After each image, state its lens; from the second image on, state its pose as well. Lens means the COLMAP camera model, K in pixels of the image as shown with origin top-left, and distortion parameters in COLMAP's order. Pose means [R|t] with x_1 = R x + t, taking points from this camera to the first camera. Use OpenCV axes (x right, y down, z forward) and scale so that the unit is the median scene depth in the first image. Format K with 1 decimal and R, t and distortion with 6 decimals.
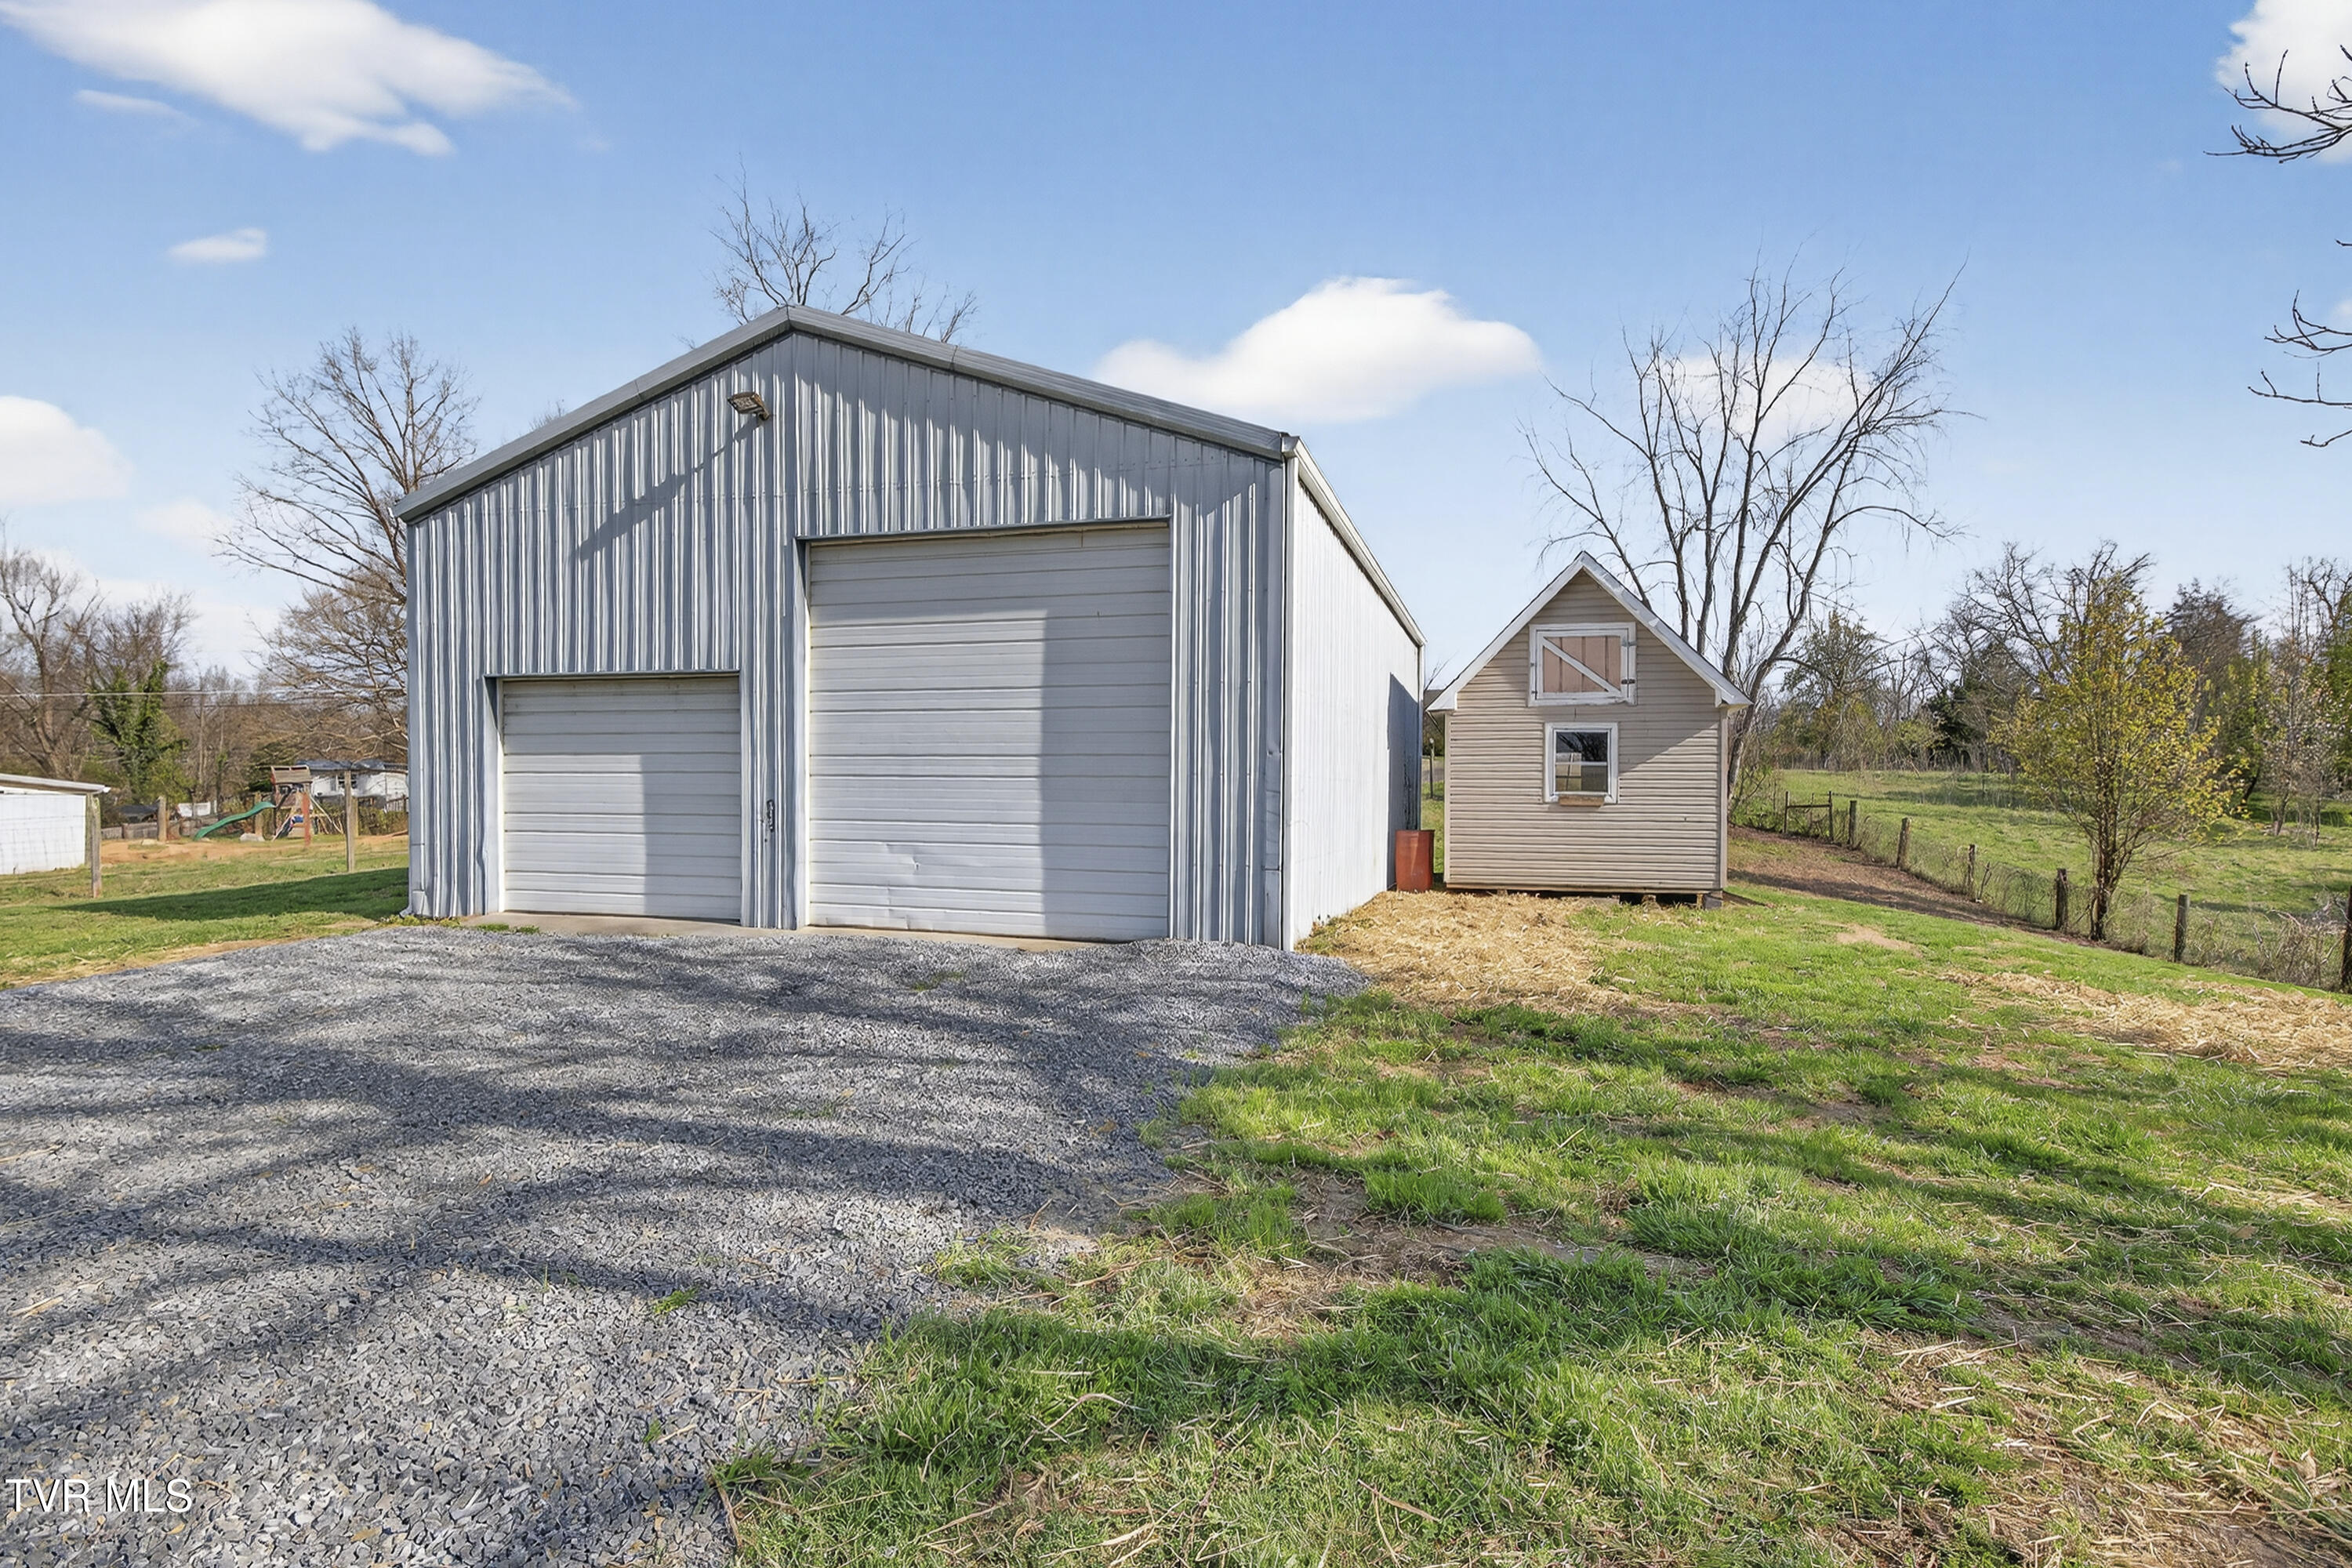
lens RADIAL K [[1168.8, 0, 1180.1], [0, 1168.8, 838.3], [0, 0, 1]] dist [0.001143, 0.000192]
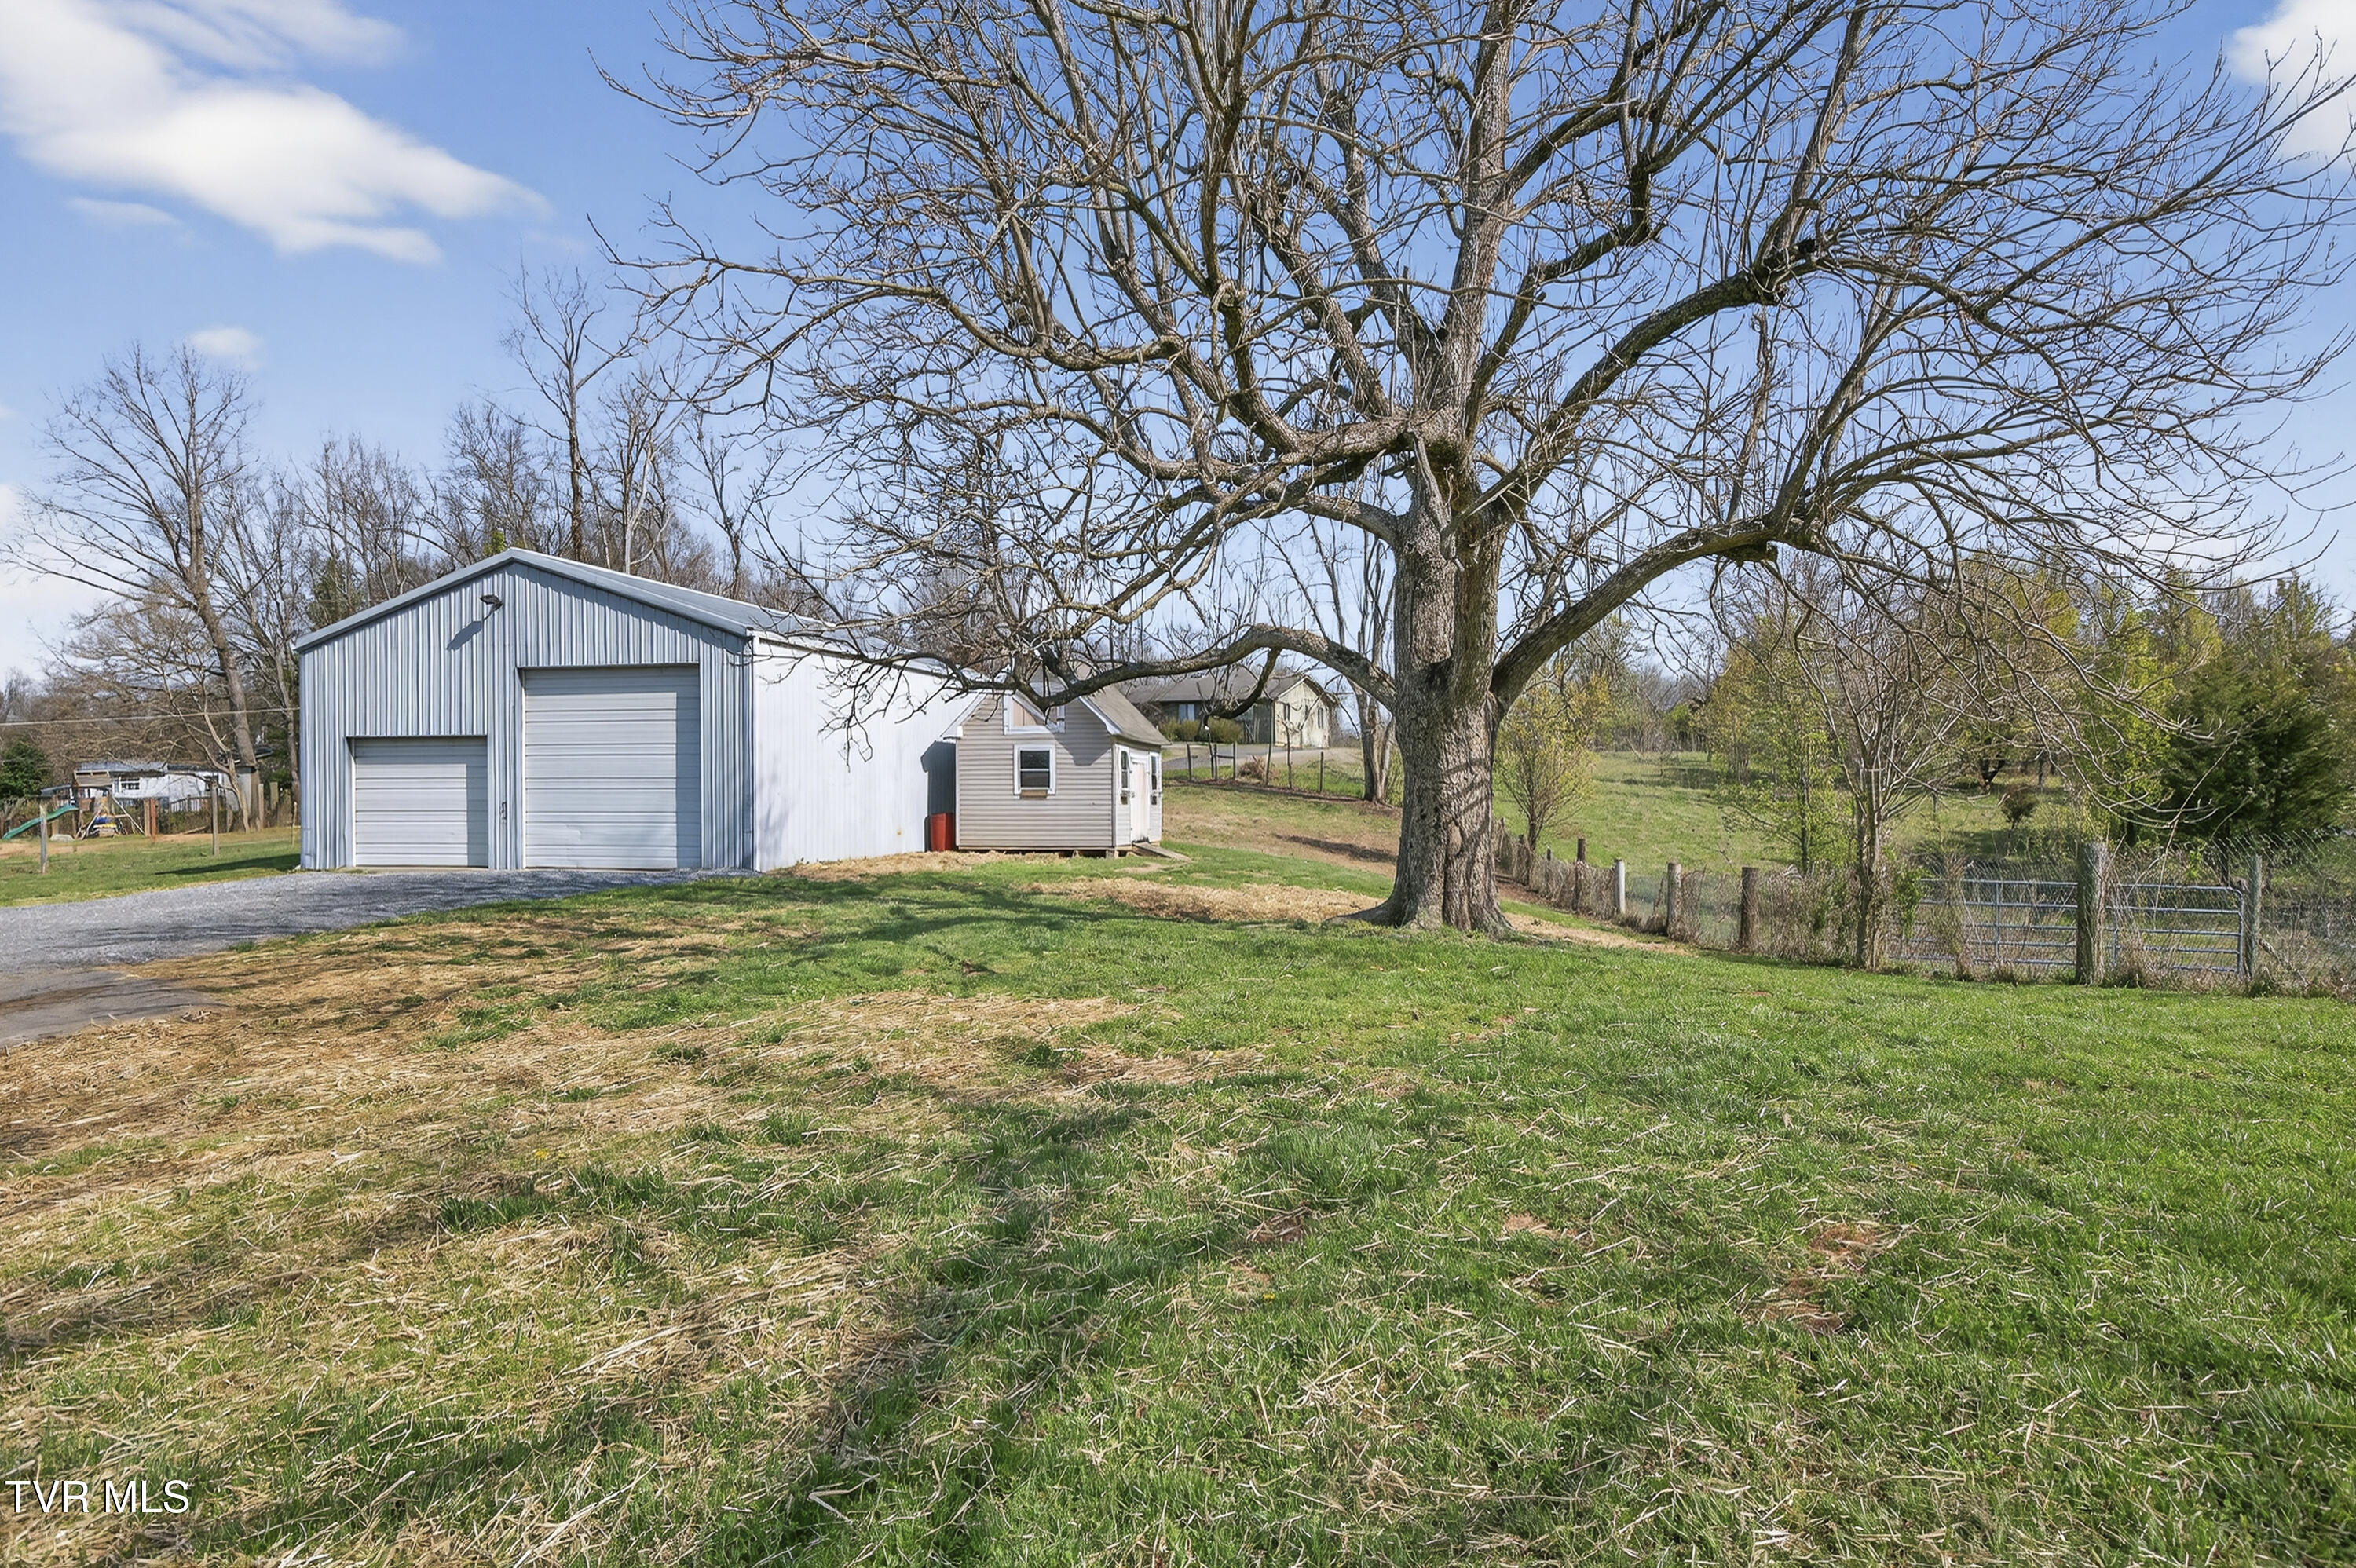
lens RADIAL K [[1383.3, 0, 1178.0], [0, 1383.3, 784.0], [0, 0, 1]] dist [0.001137, -0.000111]
pose [[0.997525, -0.014286, 0.068846, 0.582270], [0.016389, 0.999414, -0.030066, 0.022714], [-0.068377, 0.031120, 0.997174, -1.308641]]
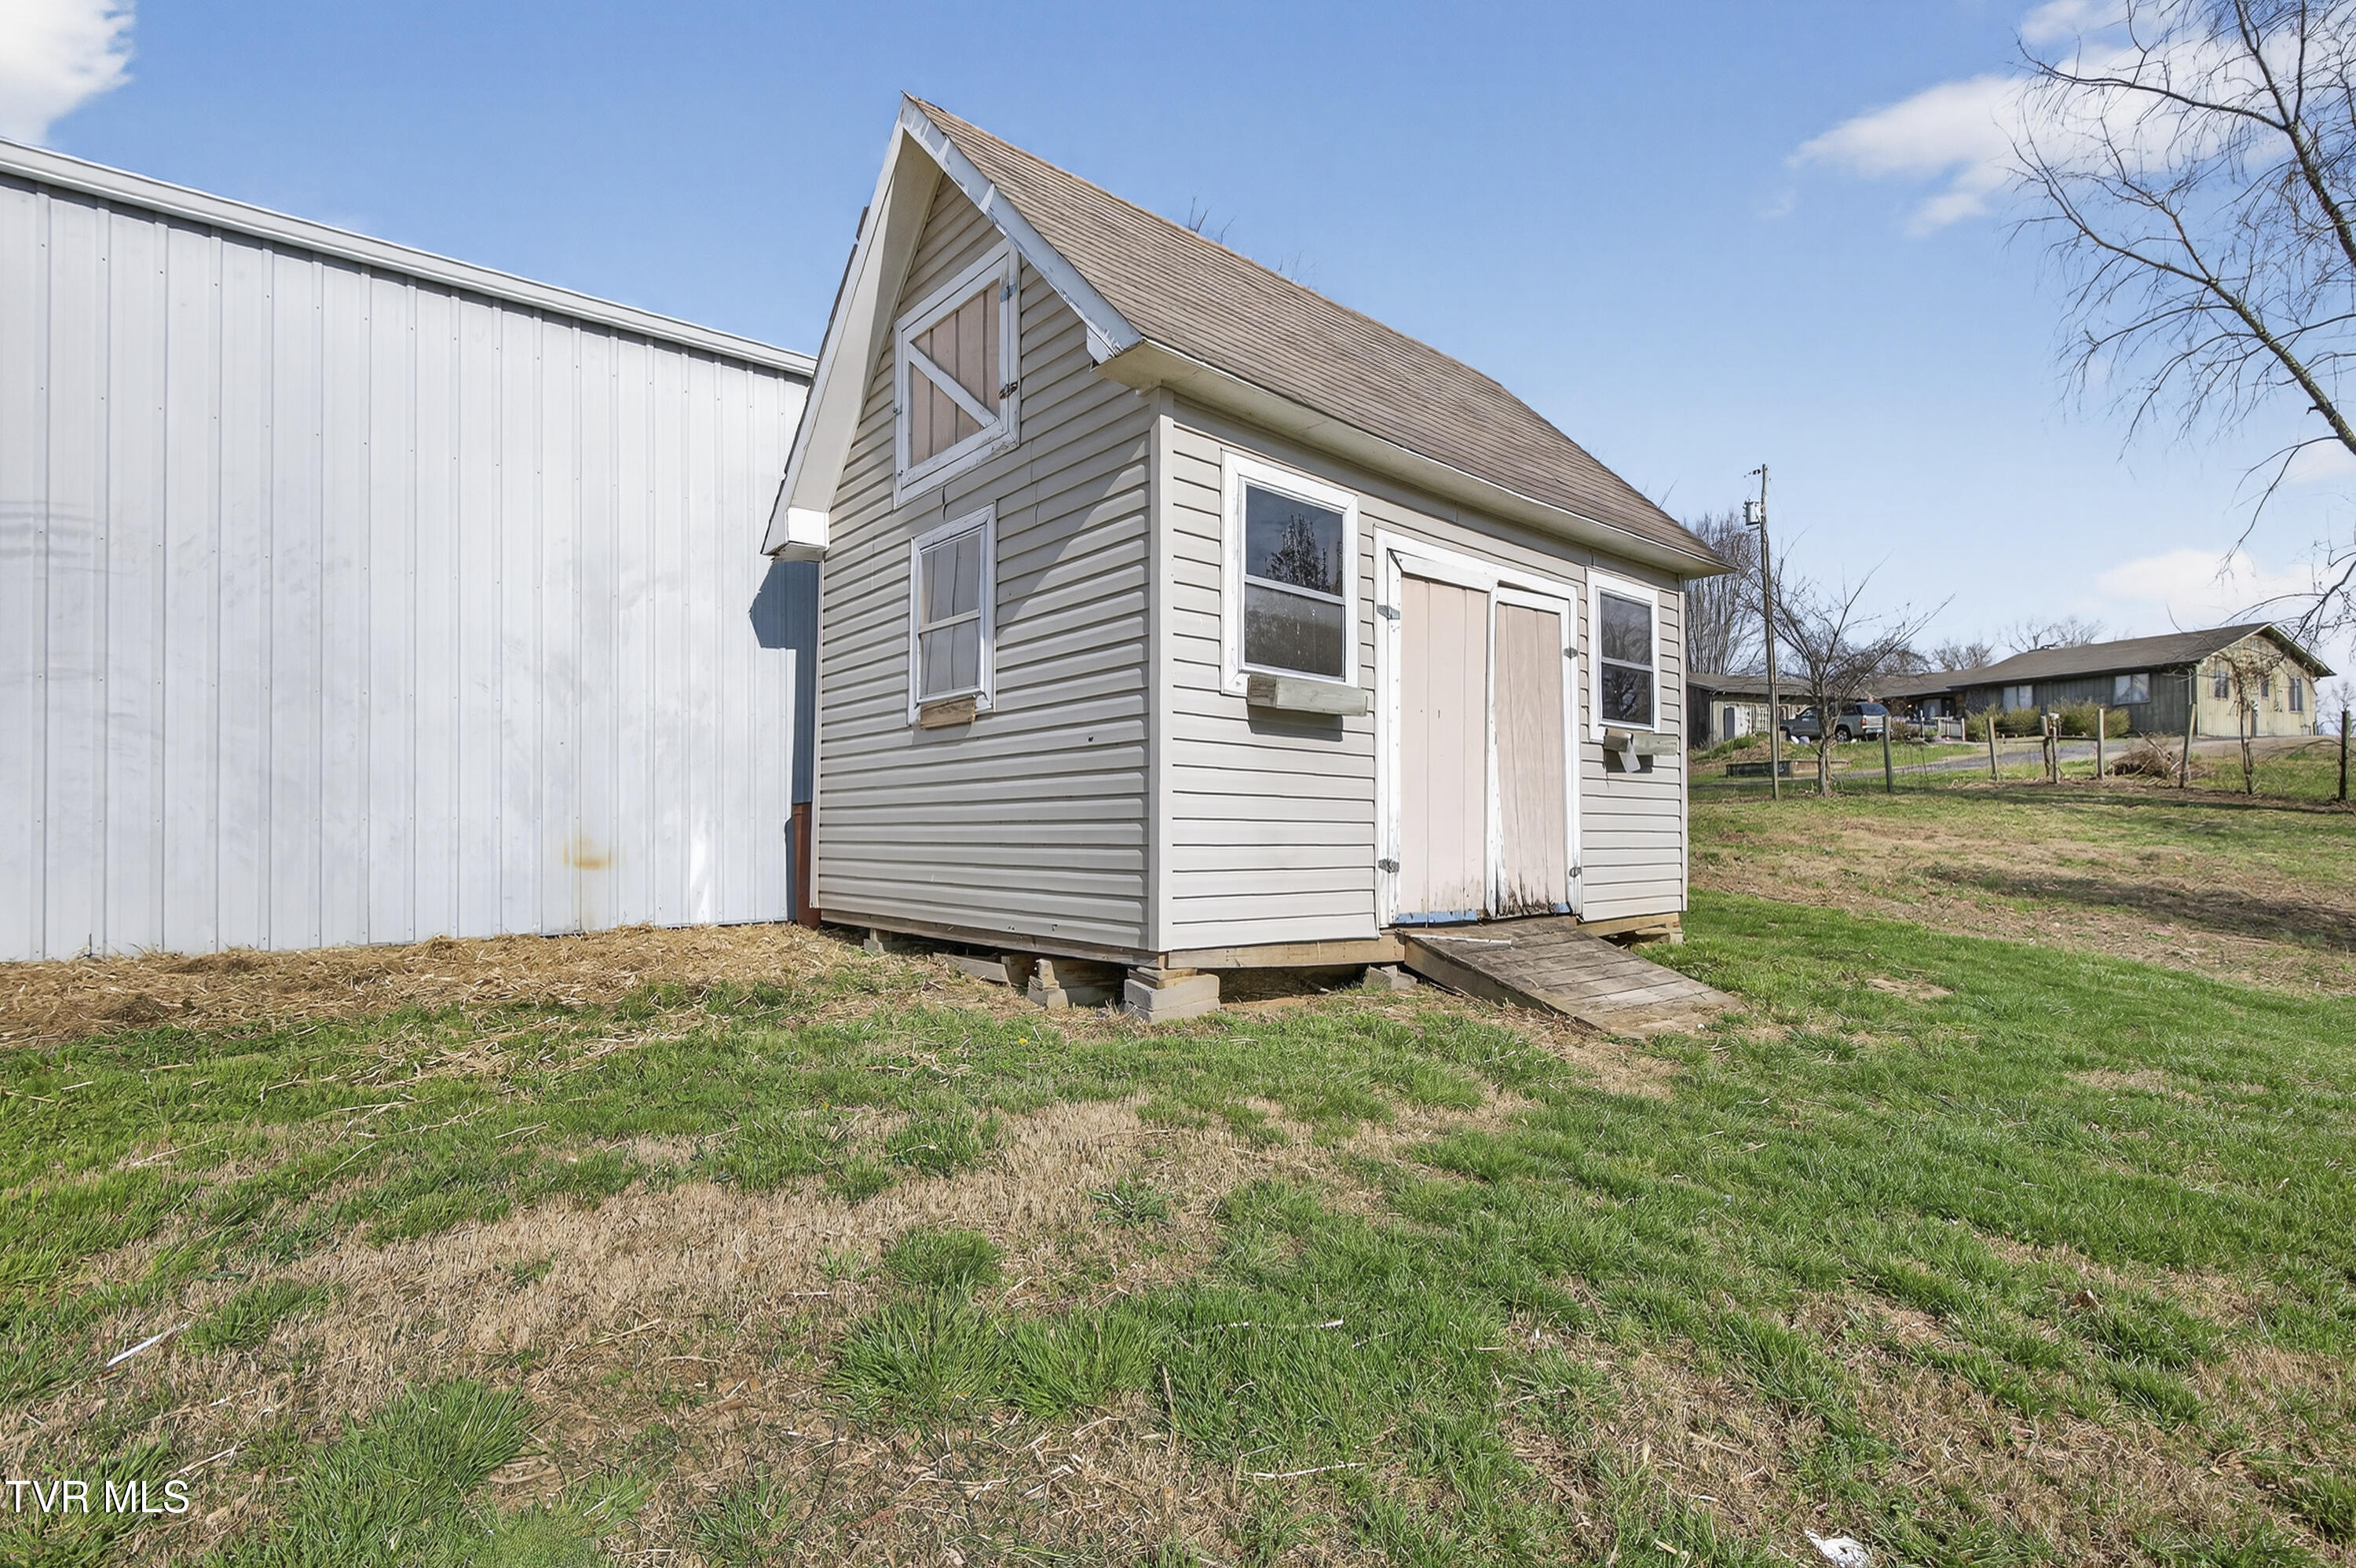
lens RADIAL K [[1117.6, 0, 1172.5], [0, 1117.6, 817.0], [0, 0, 1]] dist [0.000698, 0.000076]
pose [[0.826167, -0.022208, -0.562988, 0.888478], [-0.001844, 0.999111, -0.042118, 0.027433], [0.563422, 0.035835, 0.825391, 1.040395]]
